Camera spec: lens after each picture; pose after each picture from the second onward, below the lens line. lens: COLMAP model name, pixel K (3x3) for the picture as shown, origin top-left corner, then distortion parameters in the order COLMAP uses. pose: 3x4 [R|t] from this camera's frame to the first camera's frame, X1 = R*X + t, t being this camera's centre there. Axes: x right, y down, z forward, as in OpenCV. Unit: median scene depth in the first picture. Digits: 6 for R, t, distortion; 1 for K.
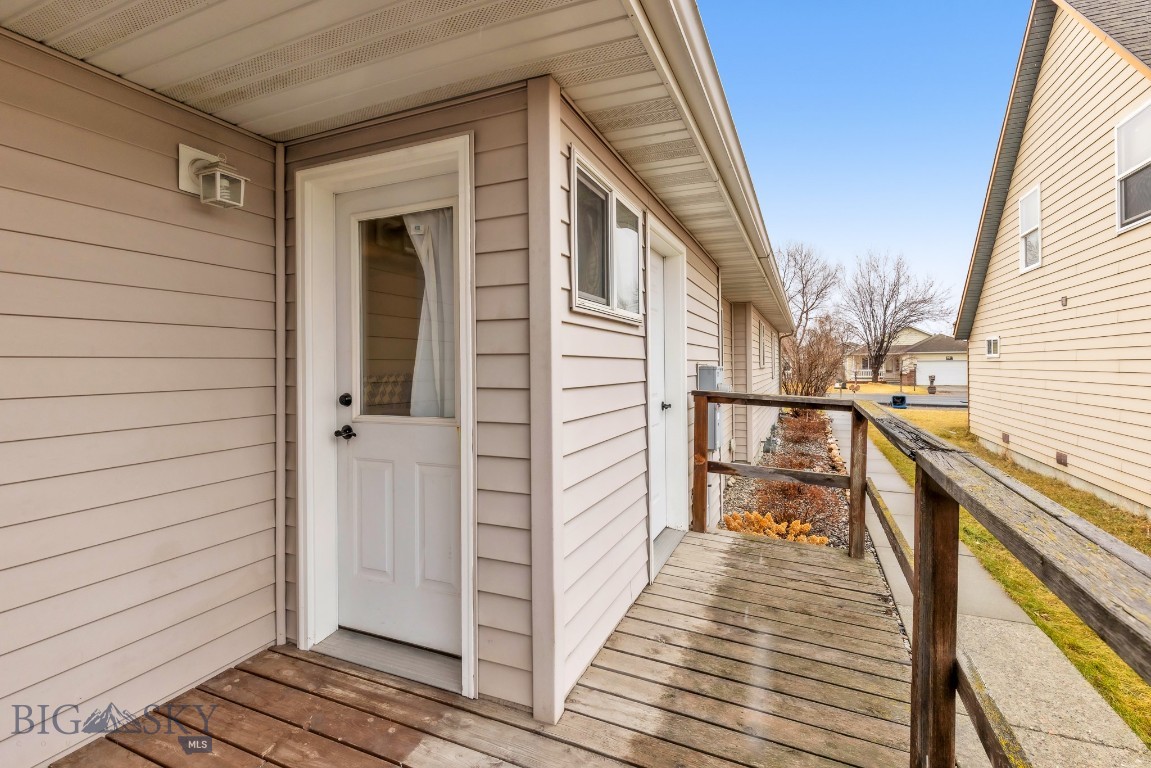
lens RADIAL K [[520.6, 0, 574.5], [0, 520.6, 366.4], [0, 0, 1]] dist [-0.000893, -0.000054]
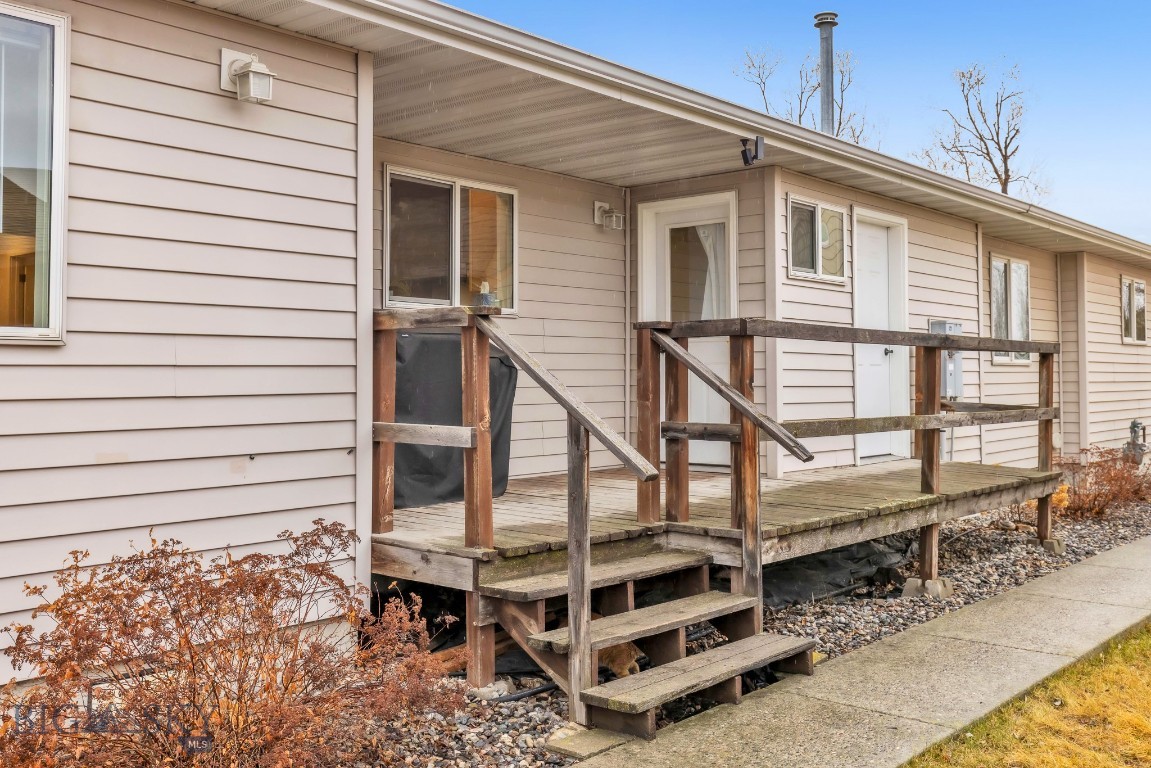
lens RADIAL K [[1154.3, 0, 575.5], [0, 1154.3, 384.0], [0, 0, 1]] dist [-0.006647, 0.001583]
pose [[0.961165, 0.003491, -0.275952, 0.376148], [-0.003560, 0.999994, 0.000250, 0.258172], [0.275951, 0.000742, 0.961171, -2.982027]]
